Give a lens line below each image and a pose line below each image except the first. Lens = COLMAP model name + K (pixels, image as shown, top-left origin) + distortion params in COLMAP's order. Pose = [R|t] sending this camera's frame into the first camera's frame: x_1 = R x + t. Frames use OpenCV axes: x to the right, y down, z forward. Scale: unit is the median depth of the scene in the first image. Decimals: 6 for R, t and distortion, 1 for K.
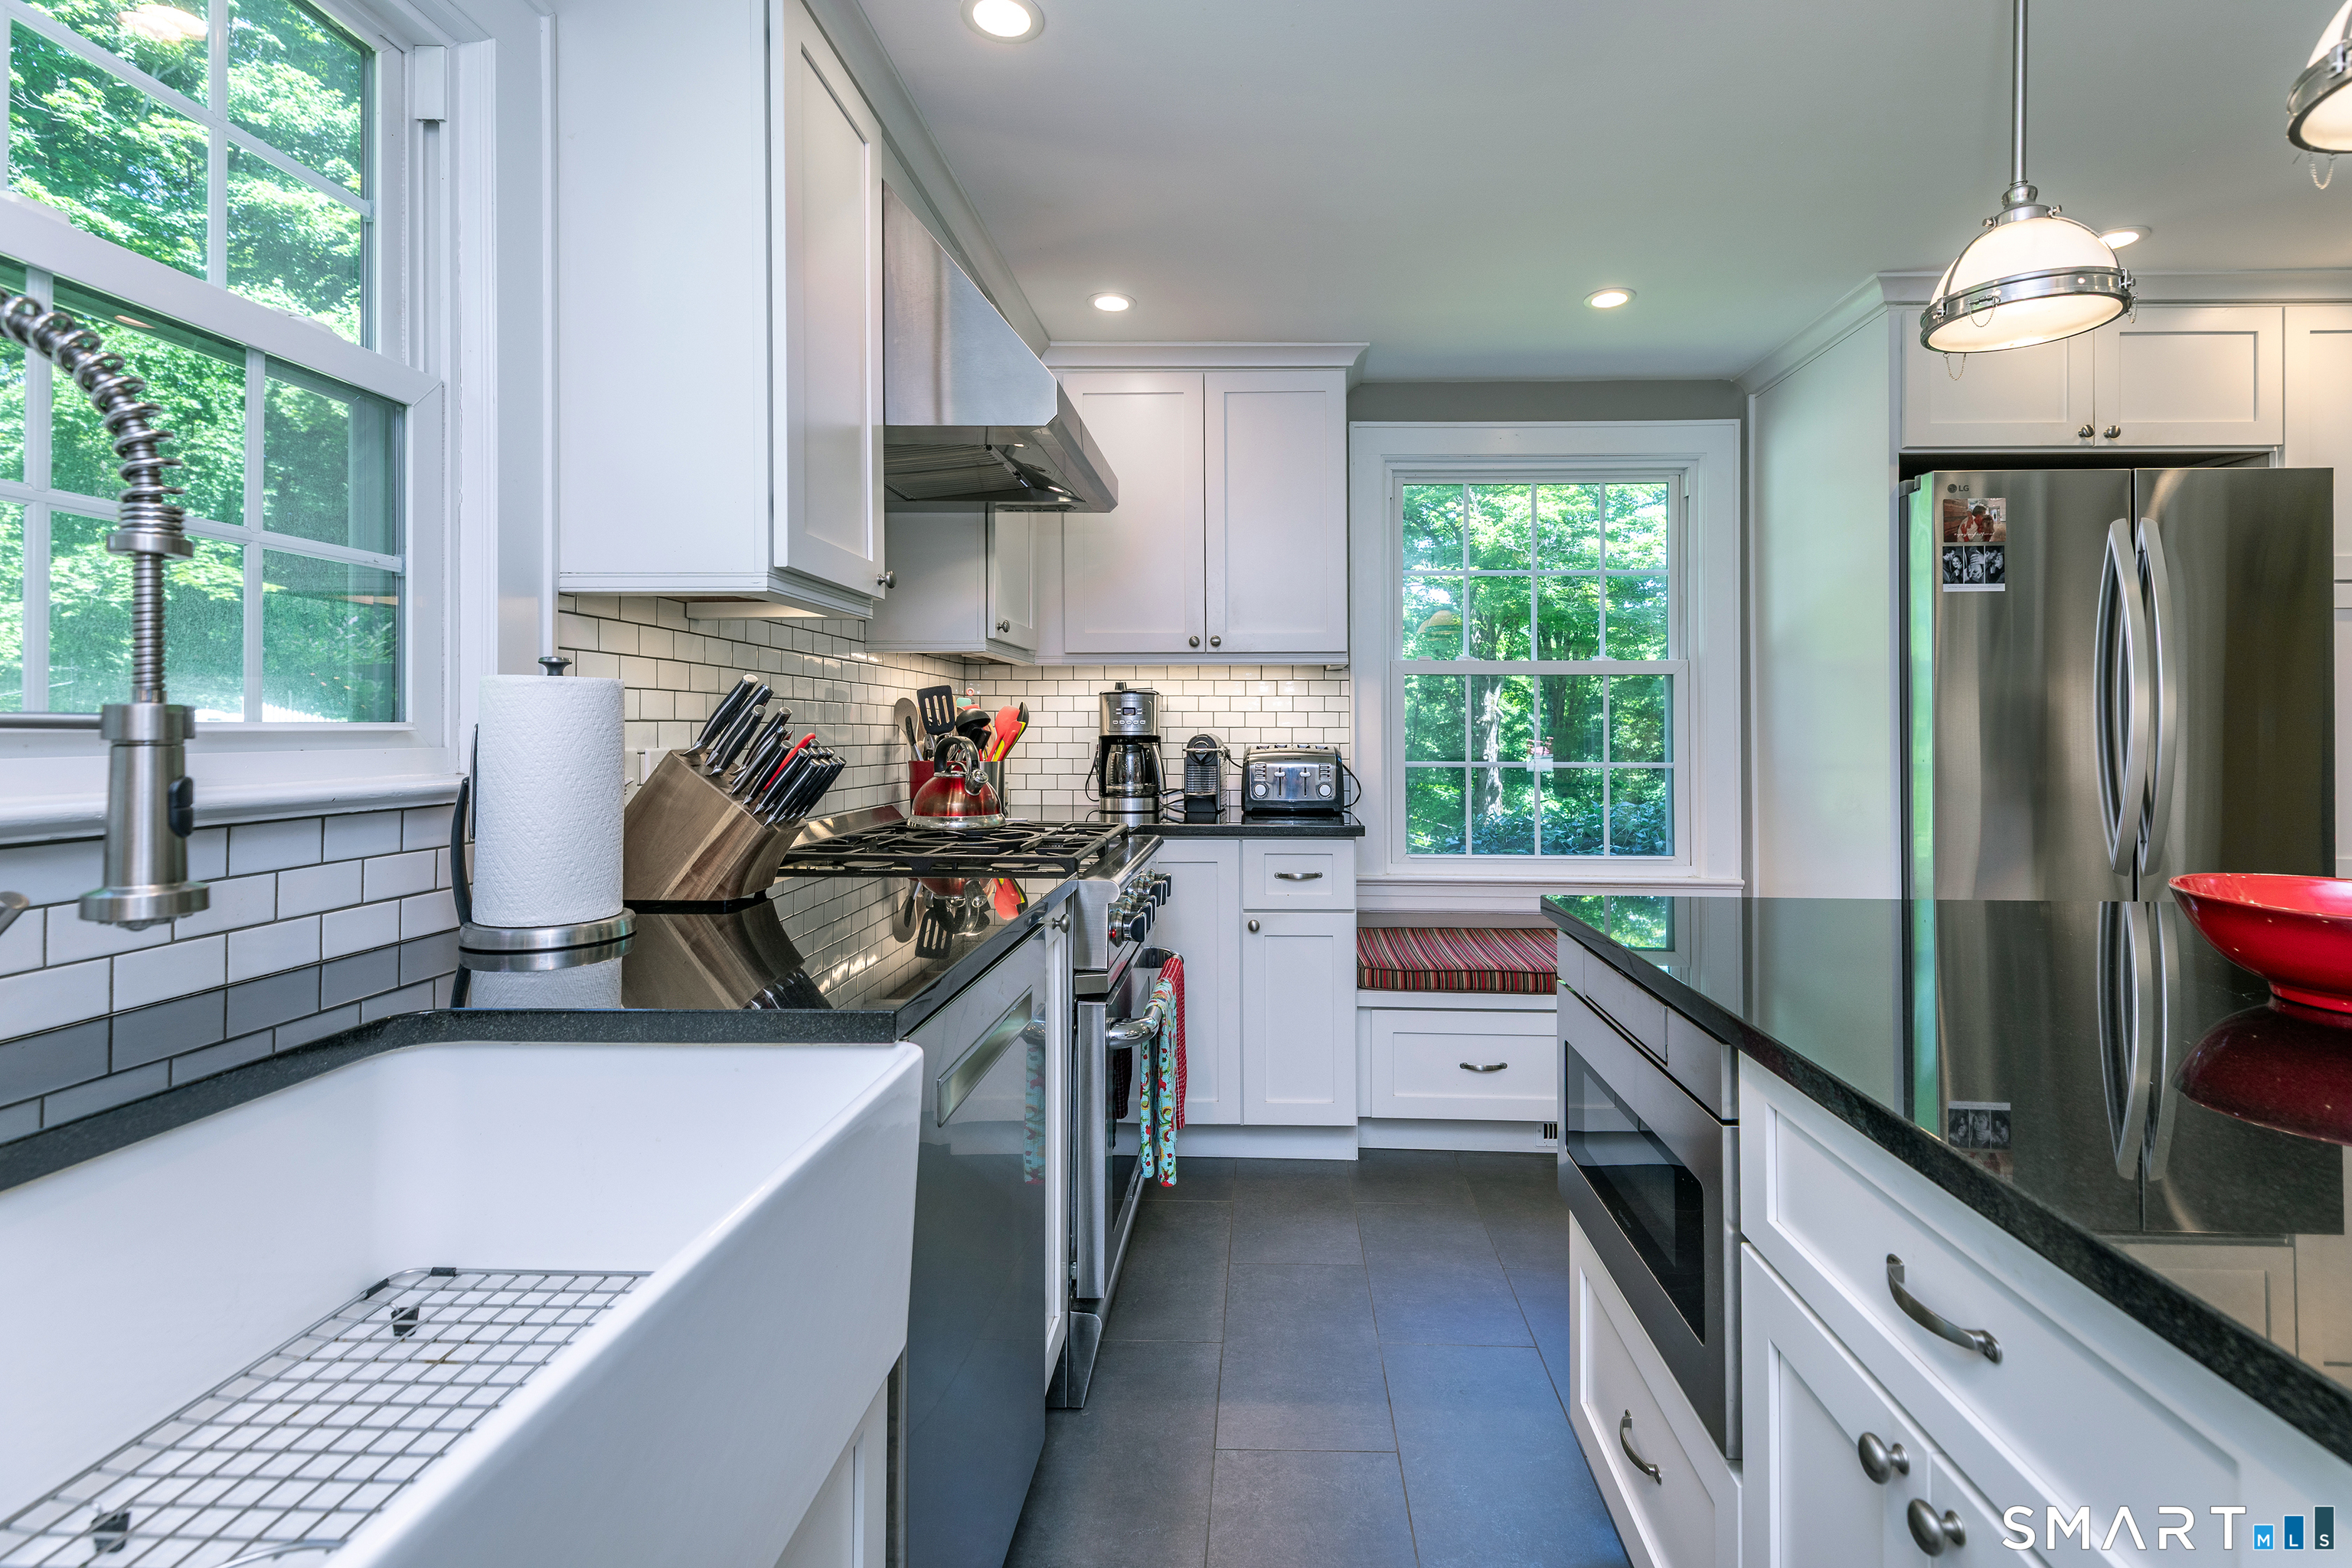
lens RADIAL K [[1056.3, 0, 1159.9], [0, 1056.3, 723.2], [0, 0, 1]] dist [0.020523, -0.001118]
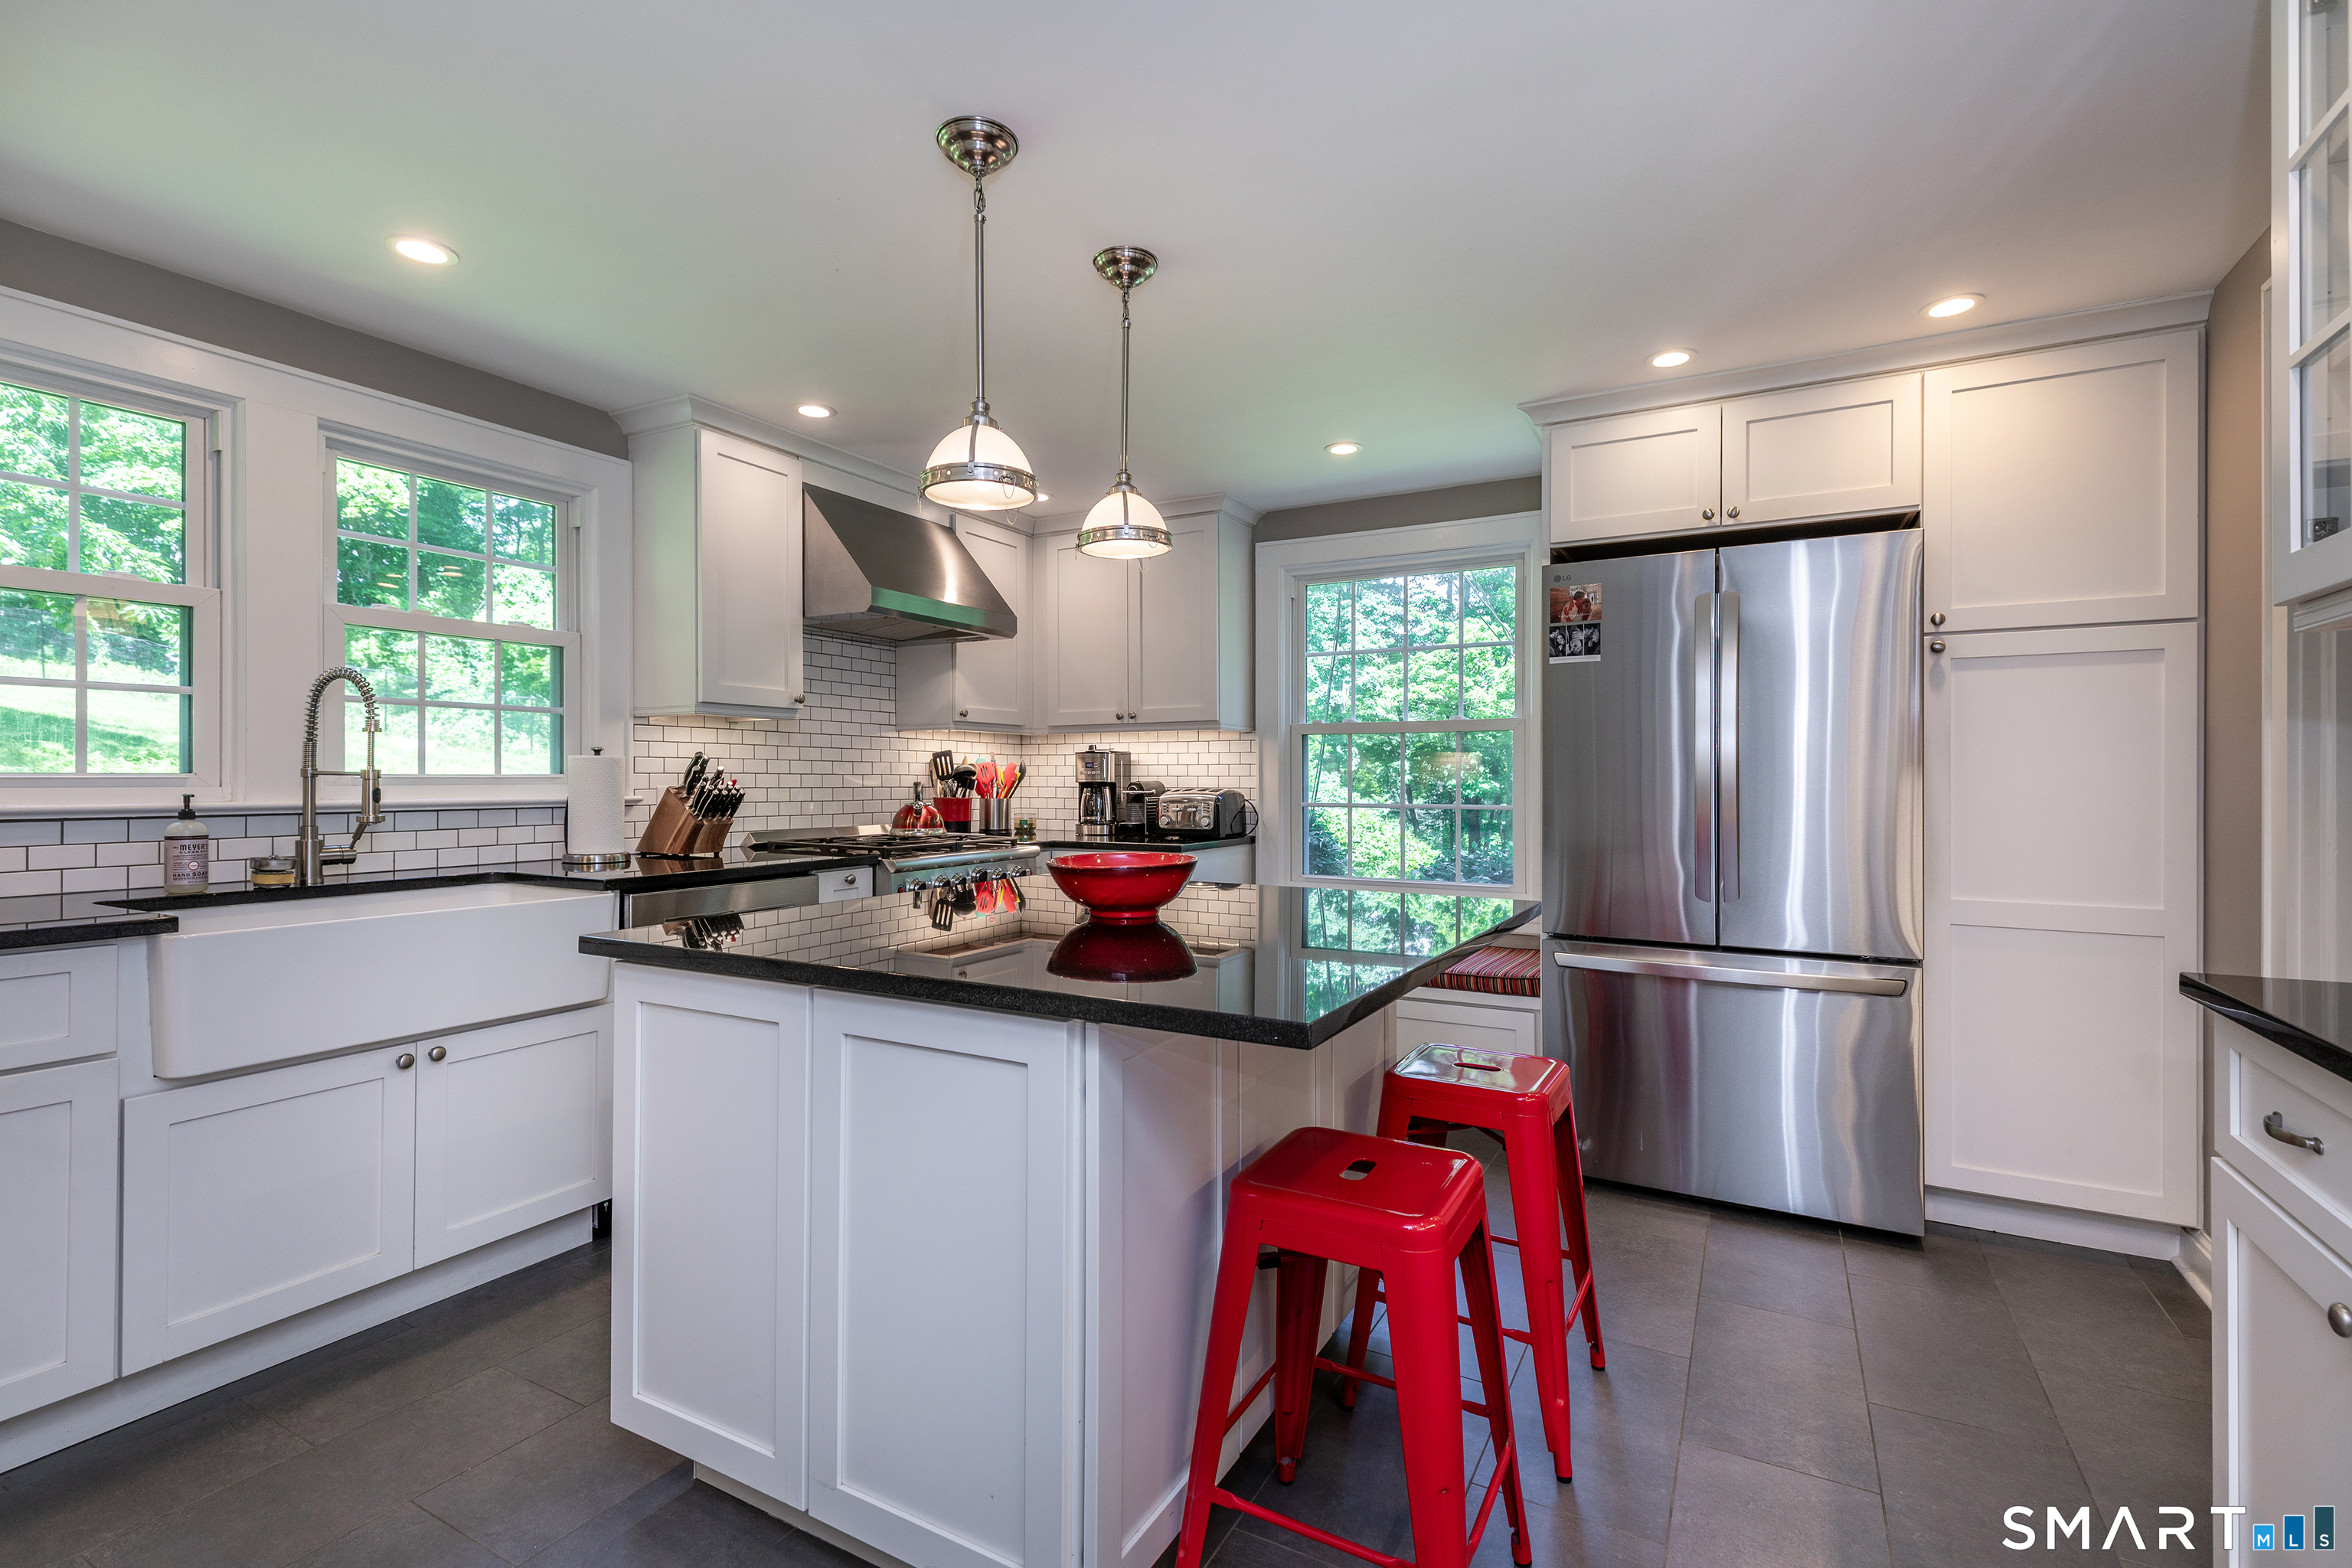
lens RADIAL K [[1056.3, 0, 1178.0], [0, 1056.3, 780.9], [0, 0, 1]] dist [0.020523, -0.001118]
pose [[0.878043, 0.000462, -0.478581, 0.910222], [0.003421, 0.999968, 0.007242, 0.000153], [0.478569, -0.007996, 0.878014, -0.257727]]
